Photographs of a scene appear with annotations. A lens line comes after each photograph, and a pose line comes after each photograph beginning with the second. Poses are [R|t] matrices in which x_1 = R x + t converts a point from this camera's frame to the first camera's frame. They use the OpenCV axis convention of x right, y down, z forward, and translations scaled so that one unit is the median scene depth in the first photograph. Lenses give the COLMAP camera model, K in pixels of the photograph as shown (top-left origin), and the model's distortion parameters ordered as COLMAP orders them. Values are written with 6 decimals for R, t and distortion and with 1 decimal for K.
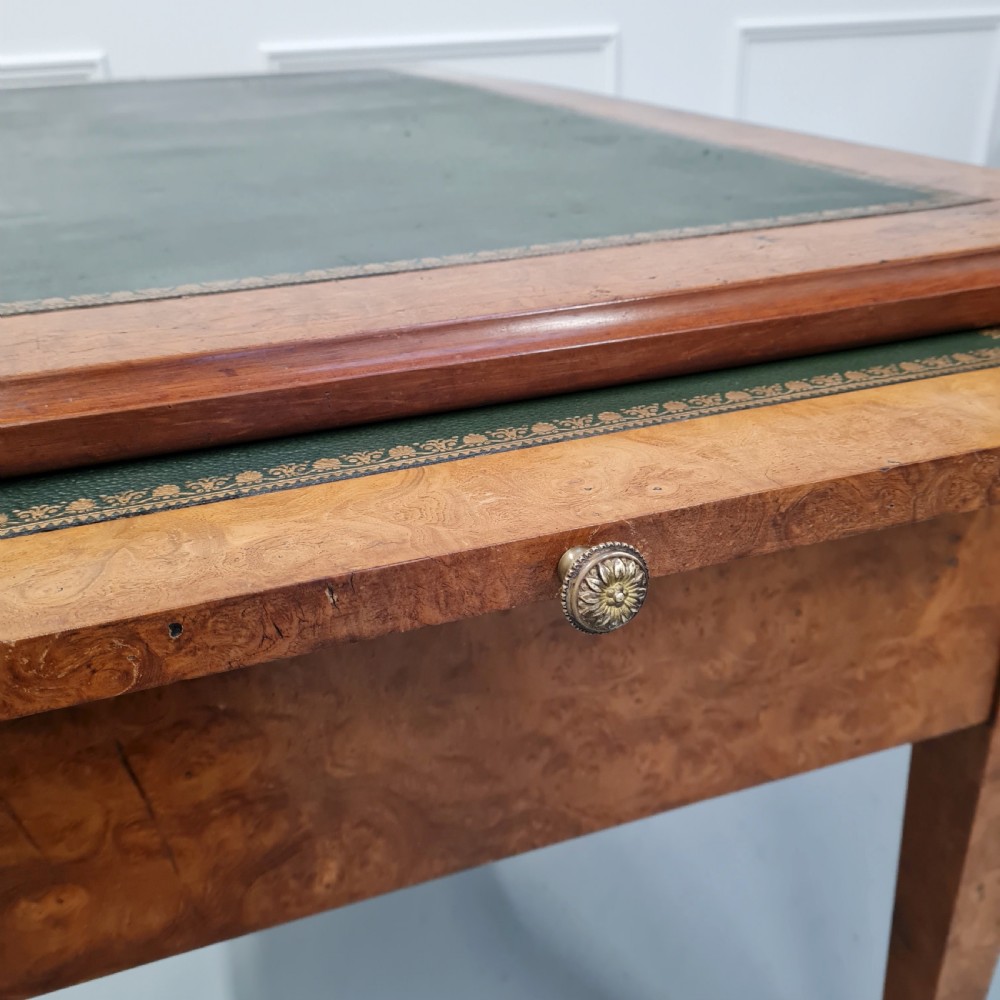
lens RADIAL K [[959.2, 0, 505.5], [0, 959.2, 475.3], [0, 0, 1]] dist [0.030065, -0.034650]
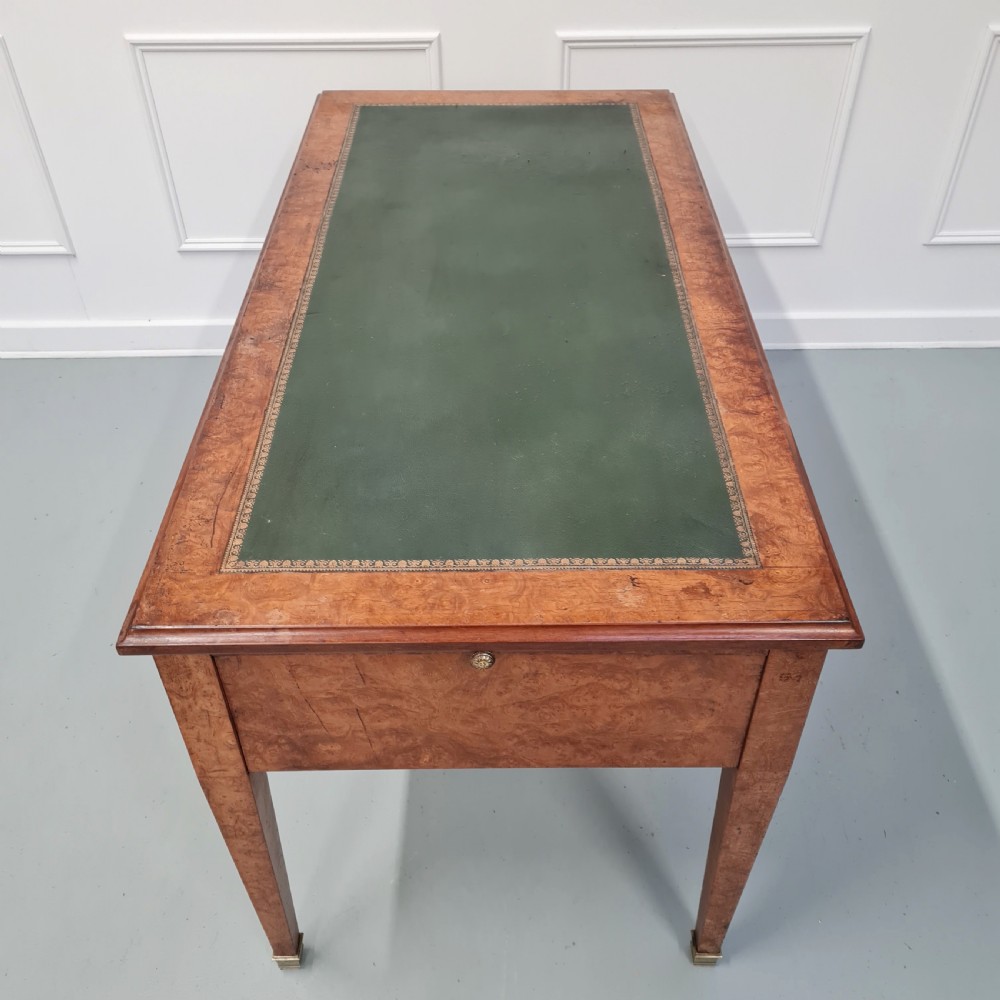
lens RADIAL K [[1024.7, 0, 504.5], [0, 1024.7, 520.4], [0, 0, 1]] dist [0.033967, -0.017782]
pose [[0.950584, 0.233364, -0.204769, 0.421272], [-0.157251, 0.930595, 0.330554, -1.095959], [0.267696, -0.282019, 0.921306, -1.271189]]
